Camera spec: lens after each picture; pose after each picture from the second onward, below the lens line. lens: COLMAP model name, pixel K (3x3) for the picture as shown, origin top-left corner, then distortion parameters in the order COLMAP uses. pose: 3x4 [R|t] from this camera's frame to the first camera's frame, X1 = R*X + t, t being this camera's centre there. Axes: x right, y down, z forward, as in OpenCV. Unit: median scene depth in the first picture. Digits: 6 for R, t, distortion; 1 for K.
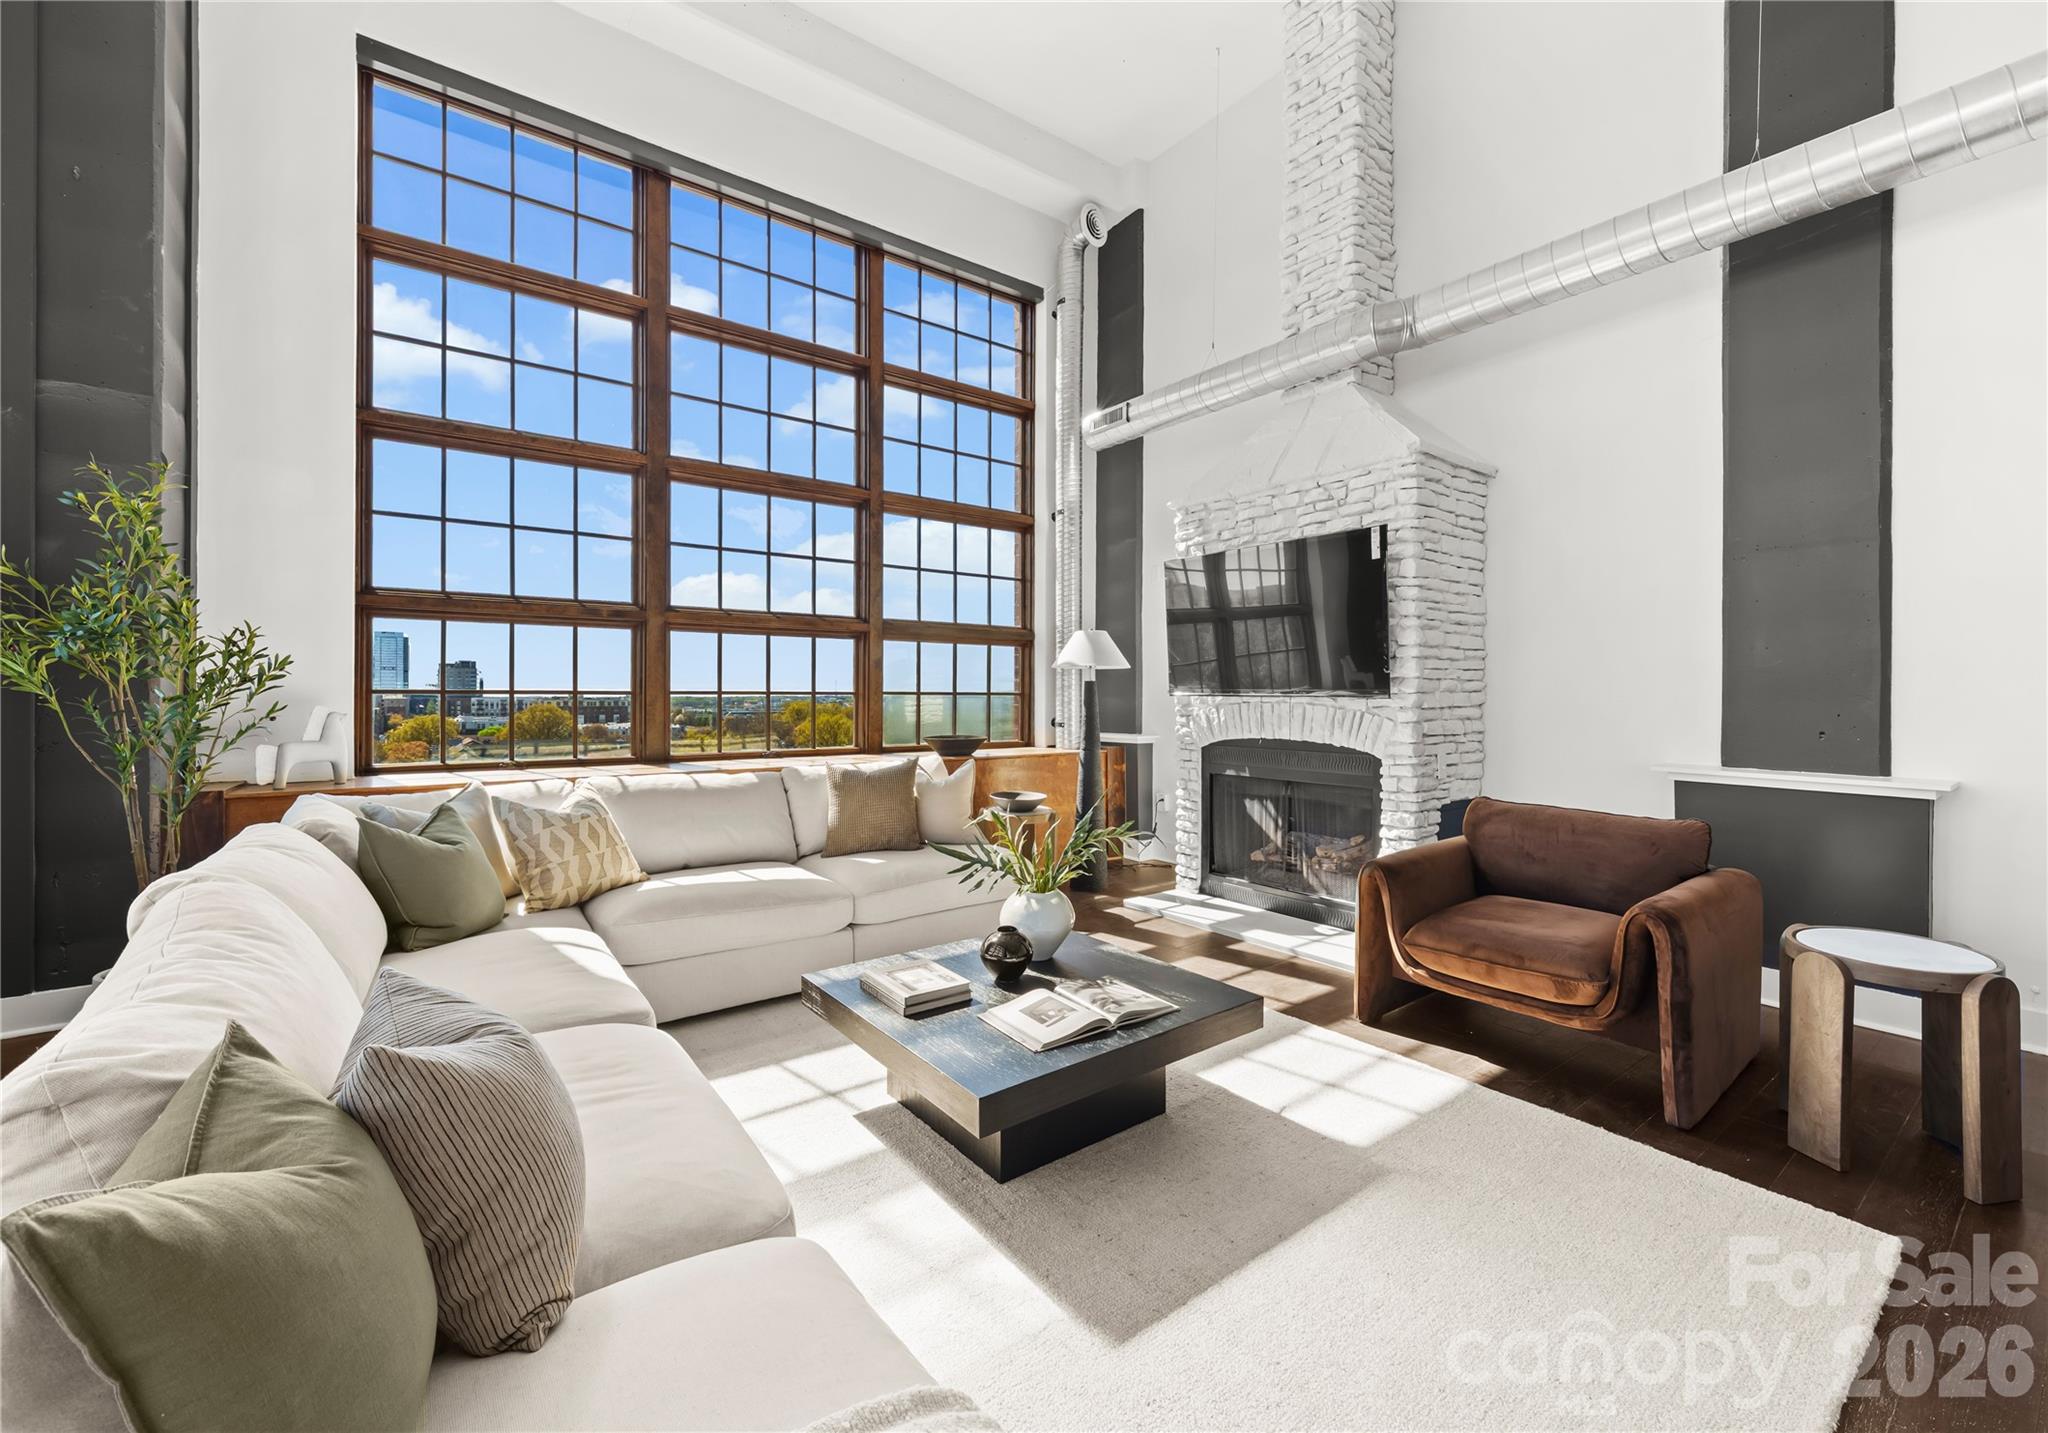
lens RADIAL K [[839.0, 0, 1020.0], [0, 839.0, 697.5], [0, 0, 1]] dist [-0.001297, -0.000217]
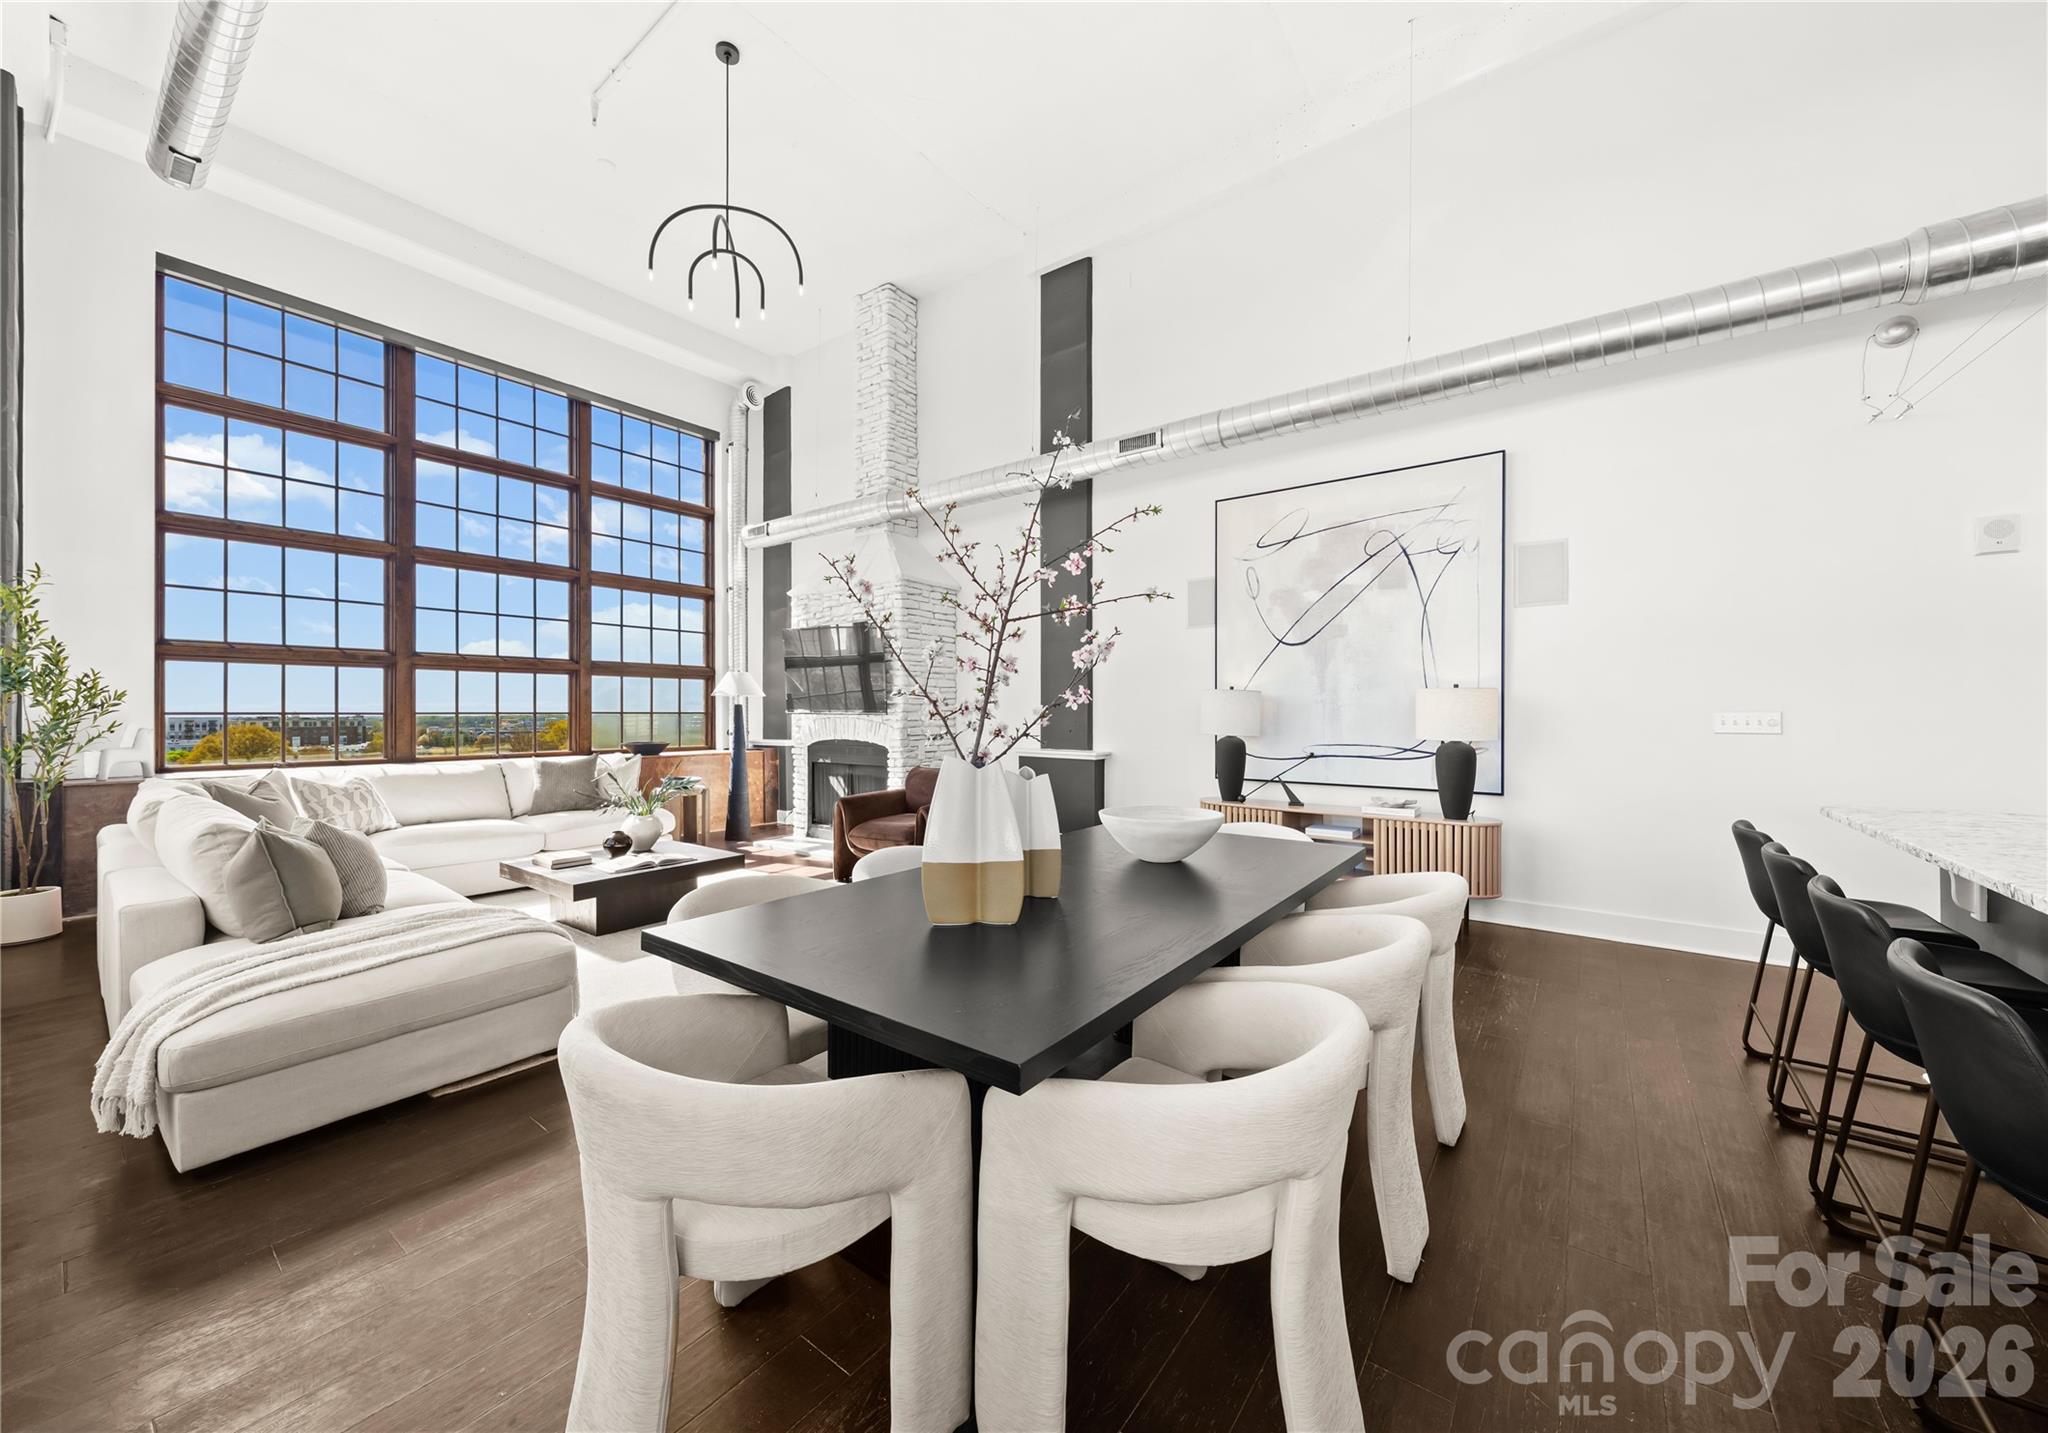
lens RADIAL K [[757.6, 0, 1020.8], [0, 757.6, 712.3], [0, 0, 1]] dist [-0.001534, -0.000016]
pose [[0.960081, -0.003768, 0.279695, 0.210363], [0.004671, 0.999986, -0.002561, 0.000615], [-0.279682, 0.003765, 0.960085, -0.523552]]
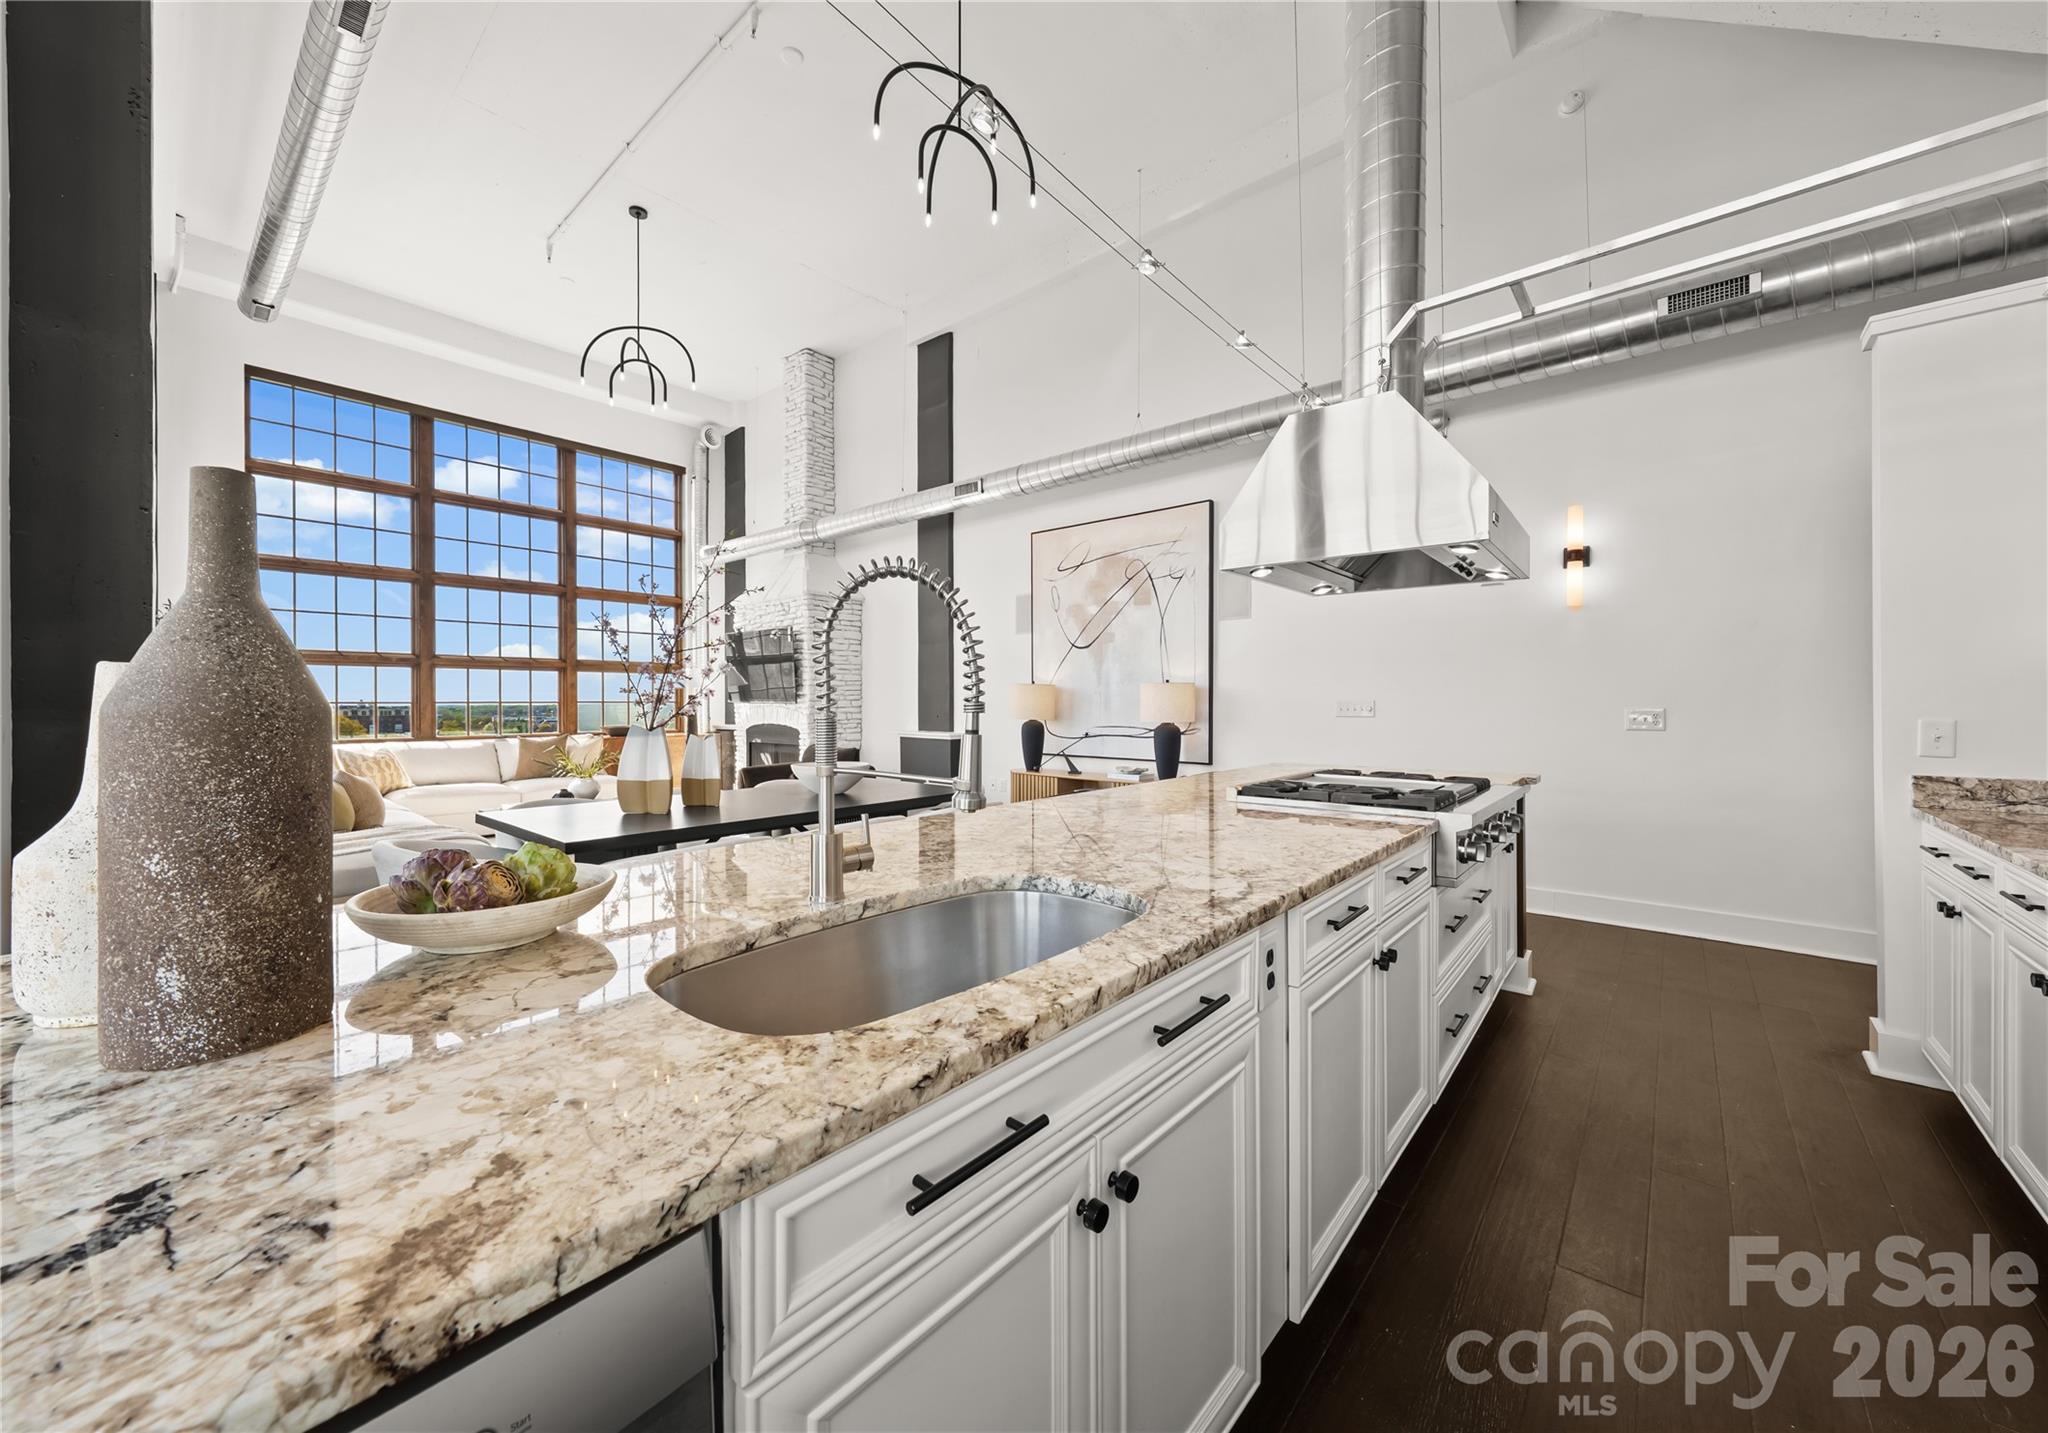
lens RADIAL K [[769.0, 0, 1023.2], [0, 769.0, 706.9], [0, 0, 1]] dist [-0.003630, -0.000541]
pose [[0.975691, -0.006008, 0.219070, 0.470235], [0.005265, 0.999978, 0.003973, 0.003800], [-0.219089, -0.002723, 0.975701, -0.920496]]
